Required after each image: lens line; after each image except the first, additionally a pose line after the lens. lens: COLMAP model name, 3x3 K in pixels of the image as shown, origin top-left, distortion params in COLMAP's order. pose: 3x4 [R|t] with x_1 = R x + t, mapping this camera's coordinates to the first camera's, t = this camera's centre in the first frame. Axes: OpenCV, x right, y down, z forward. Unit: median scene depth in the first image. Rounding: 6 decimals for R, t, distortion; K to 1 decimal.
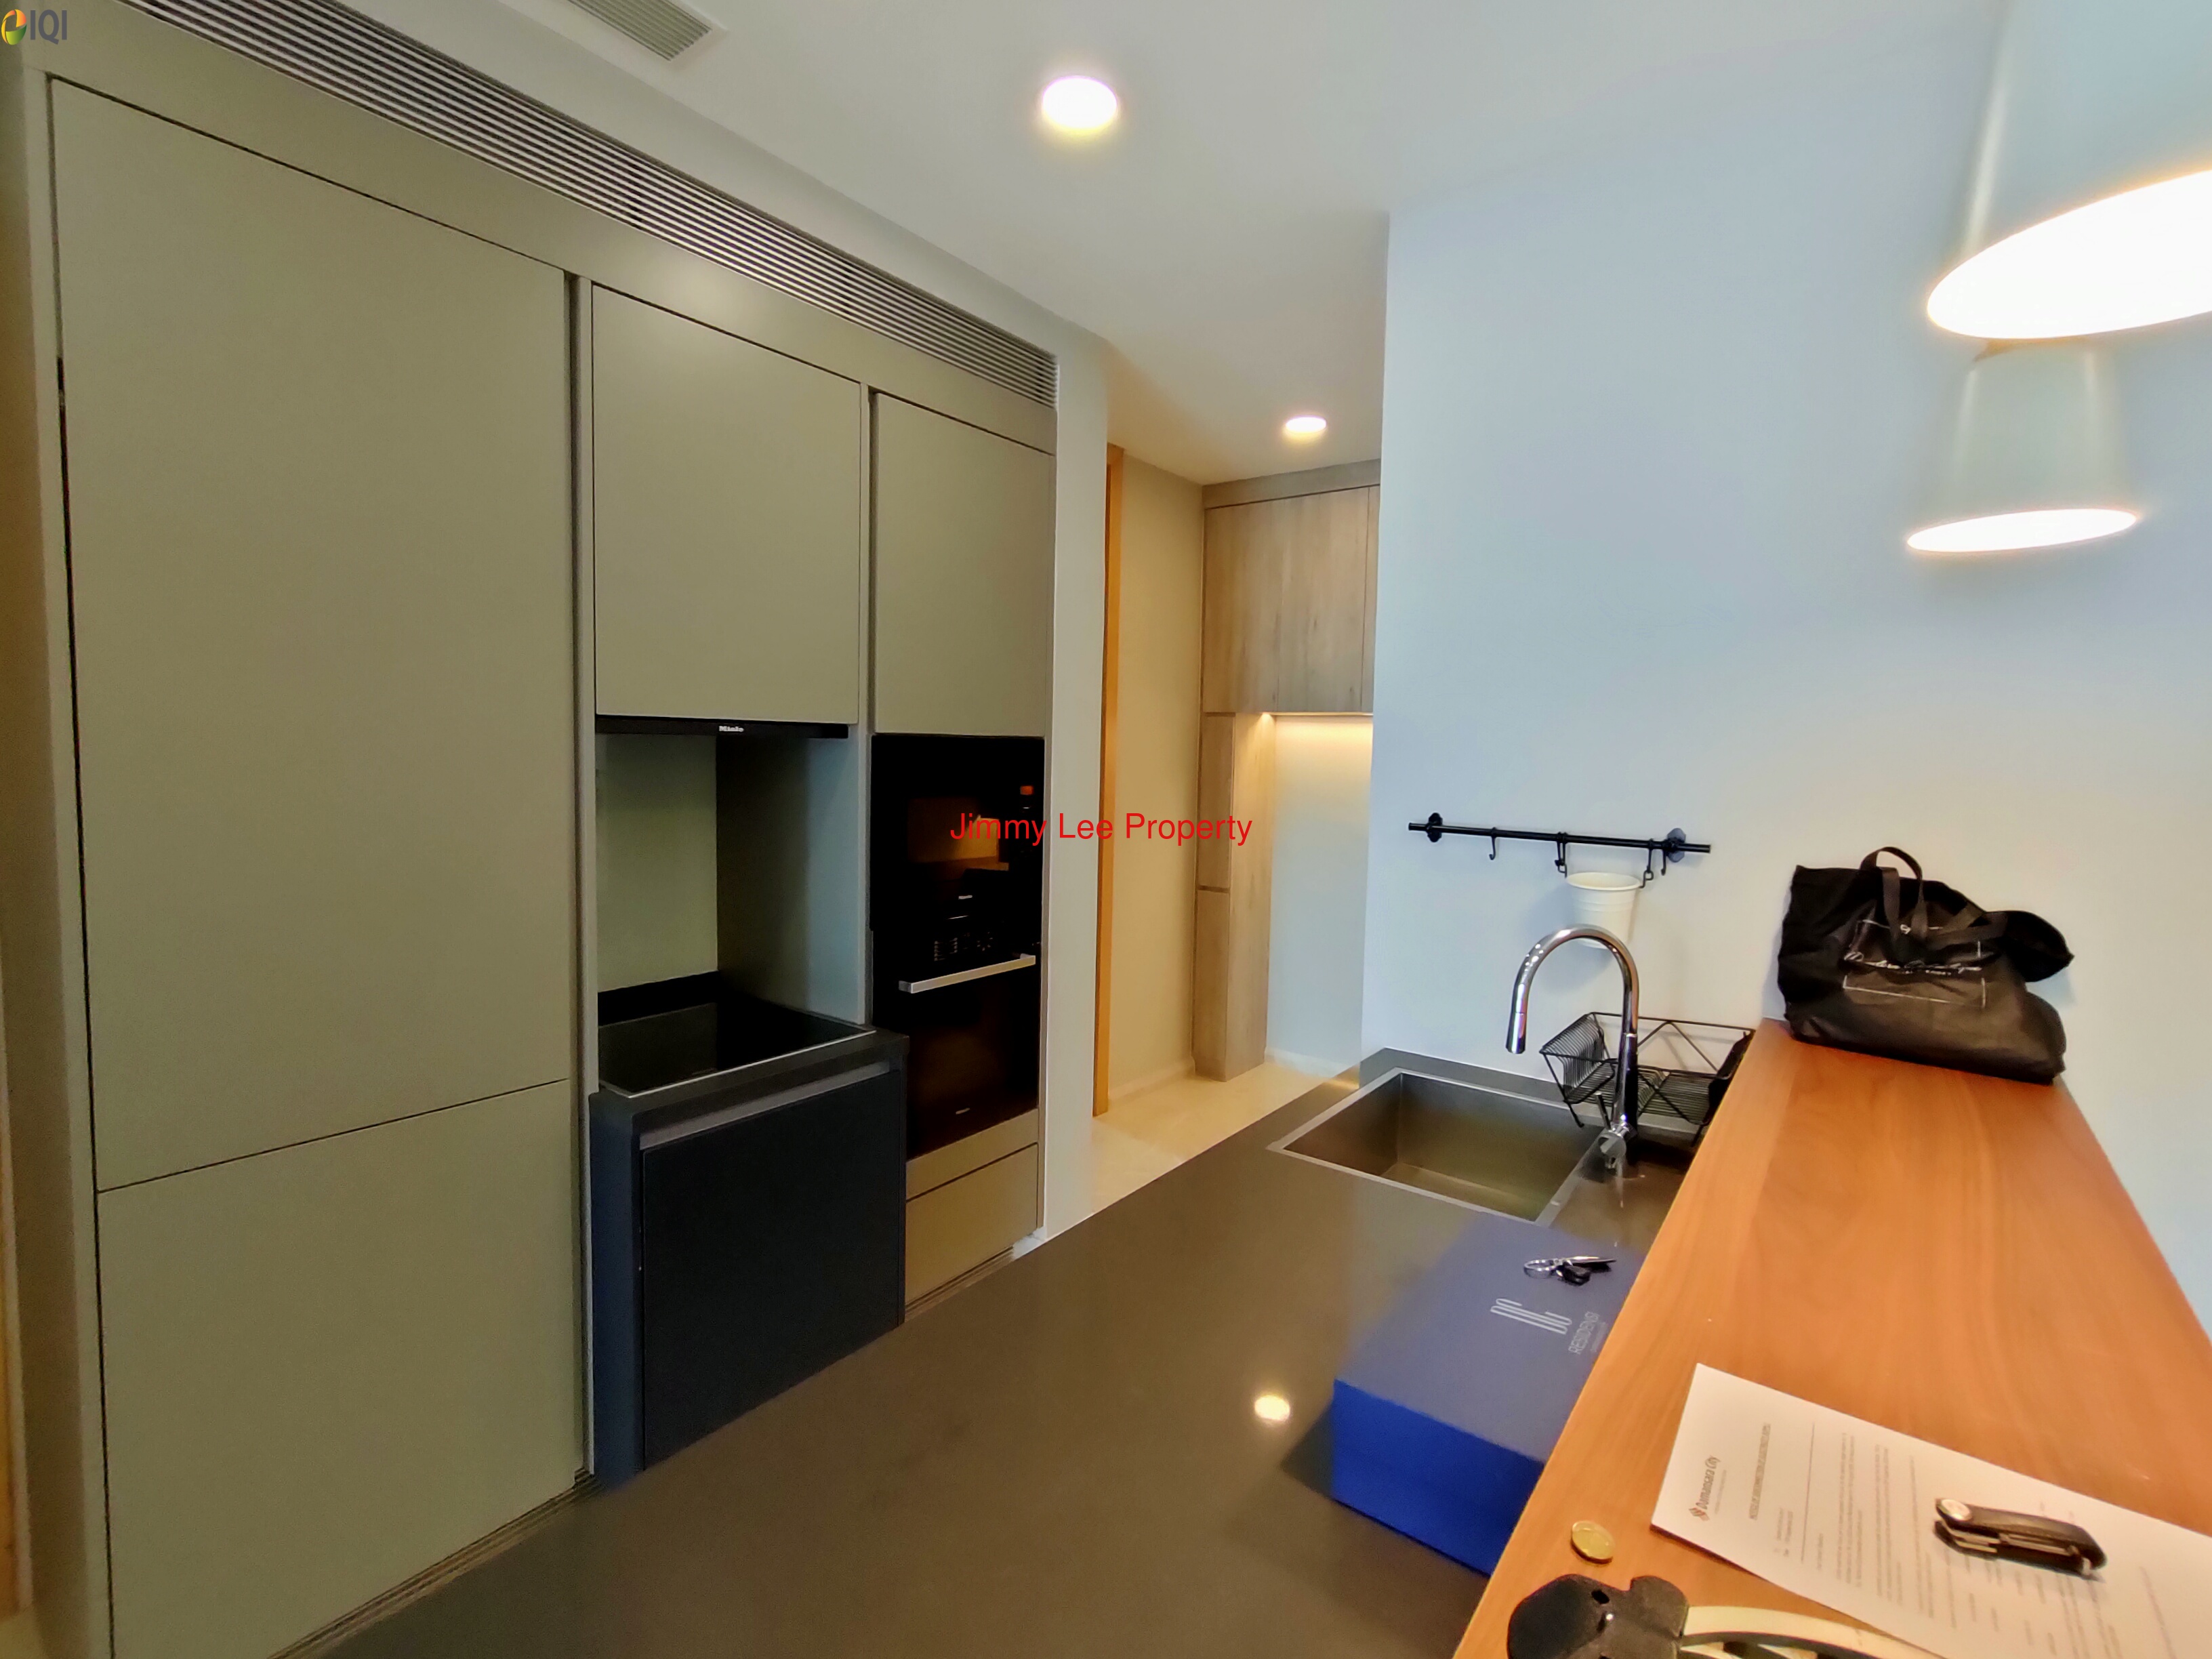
lens RADIAL K [[993.8, 0, 1110.8], [0, 993.8, 828.4], [0, 0, 1]] dist [0.004492, 0.000305]
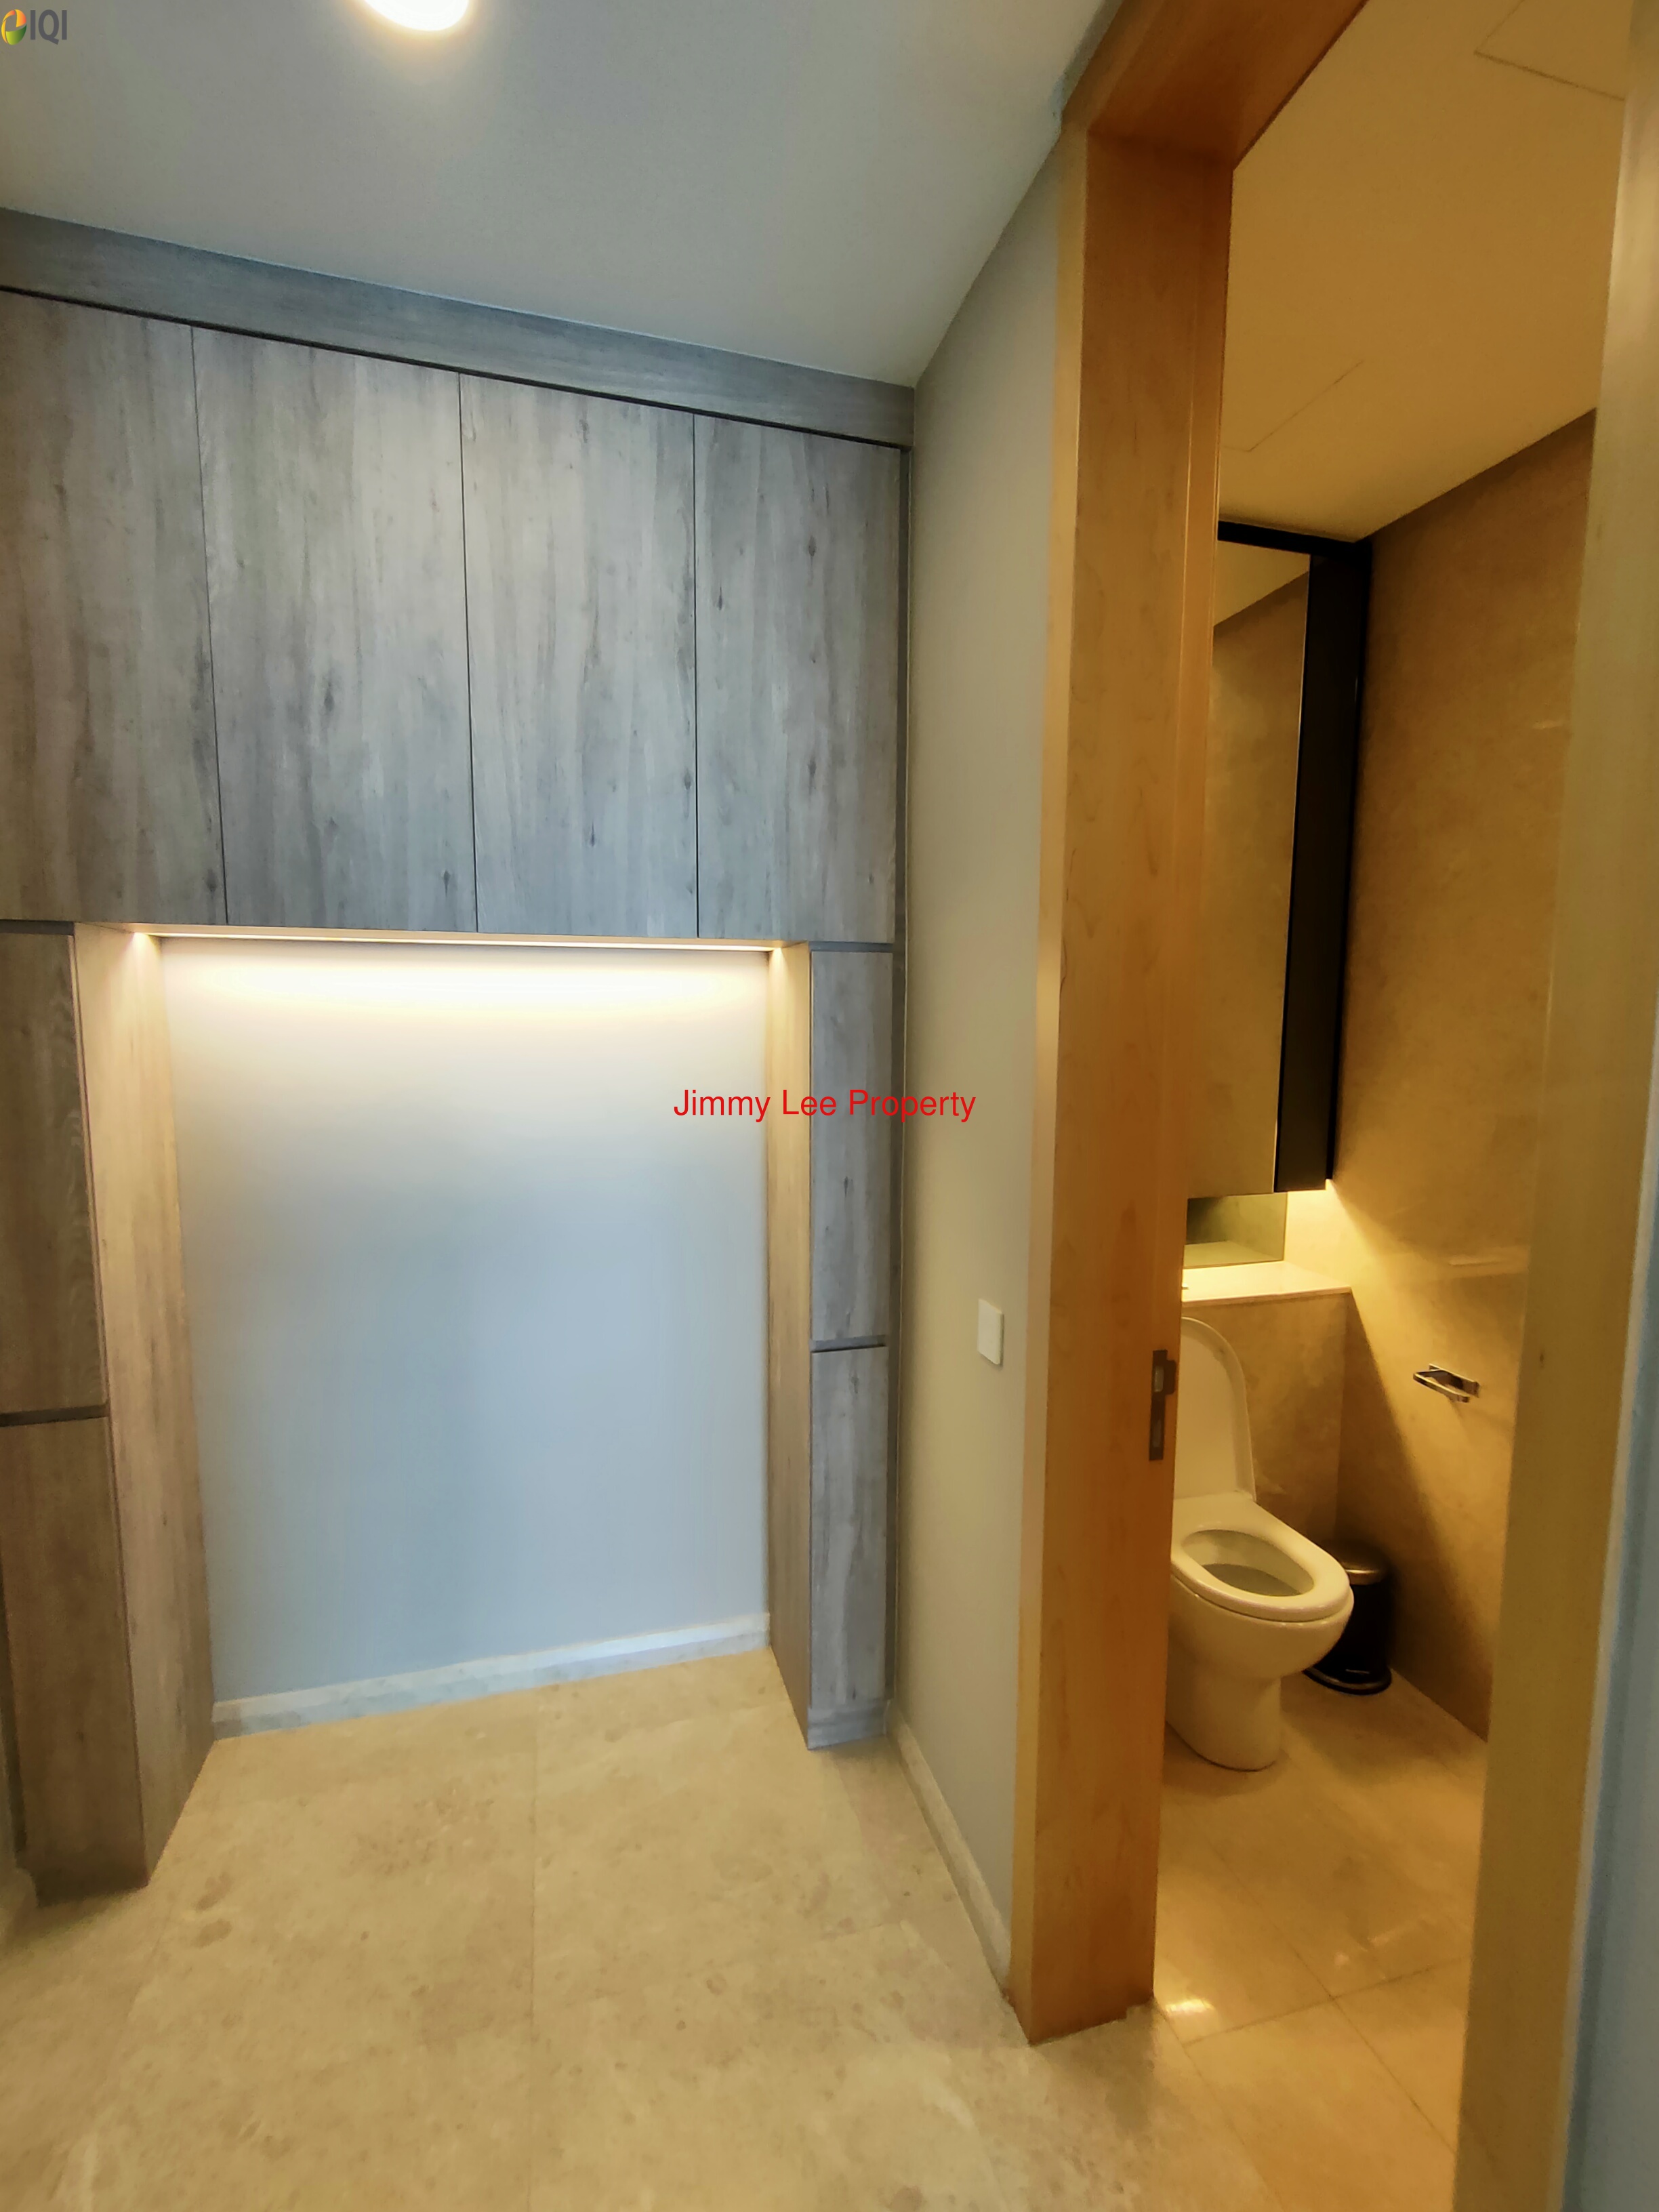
lens RADIAL K [[993.8, 0, 835.1], [0, 993.8, 1104.5], [0, 0, 1]] dist [0.004492, 0.000305]
pose [[0.597757, -0.103809, 0.794928, -0.001233], [0.062756, 0.994597, 0.082694, -0.064826], [-0.799217, 0.000456, 0.601042, 0.571290]]
